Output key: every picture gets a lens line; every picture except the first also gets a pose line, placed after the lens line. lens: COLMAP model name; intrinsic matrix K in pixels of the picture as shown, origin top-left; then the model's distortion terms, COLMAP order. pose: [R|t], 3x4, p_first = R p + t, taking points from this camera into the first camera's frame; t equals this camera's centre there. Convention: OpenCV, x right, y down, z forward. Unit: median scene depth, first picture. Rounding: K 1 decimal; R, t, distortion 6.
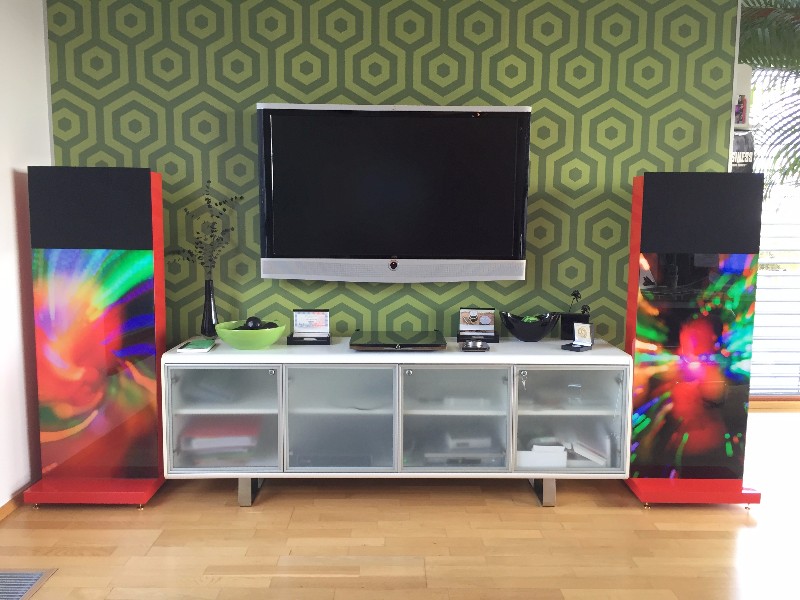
lens RADIAL K [[689.1, 0, 400.0], [0, 689.1, 300.0], [0, 0, 1]] dist [0.036867, 0.002431]
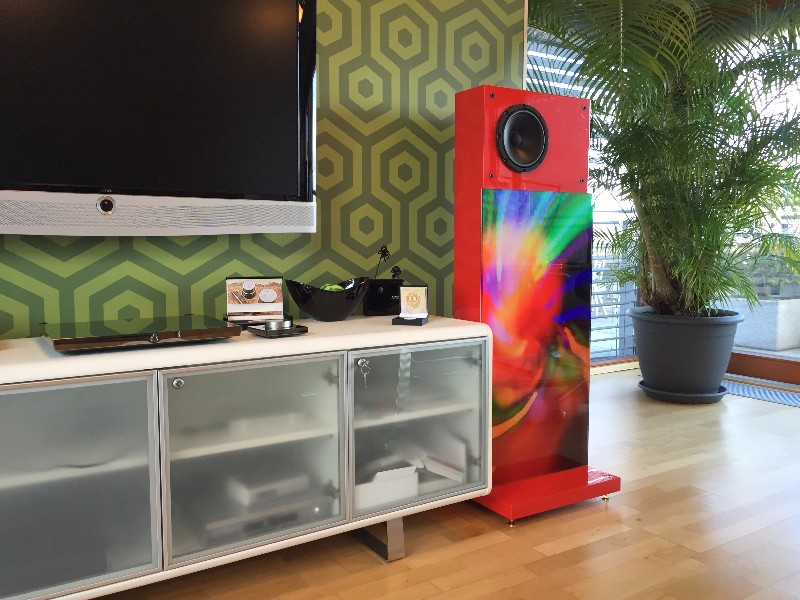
lens RADIAL K [[689.1, 0, 400.0], [0, 689.1, 300.0], [0, 0, 1]] dist [0.036867, 0.002431]
pose [[0.834387, -0.049978, 0.548908, -0.133323], [0.074684, 0.996948, -0.022755, 0.062325], [-0.546096, 0.059982, 0.835573, 0.418946]]
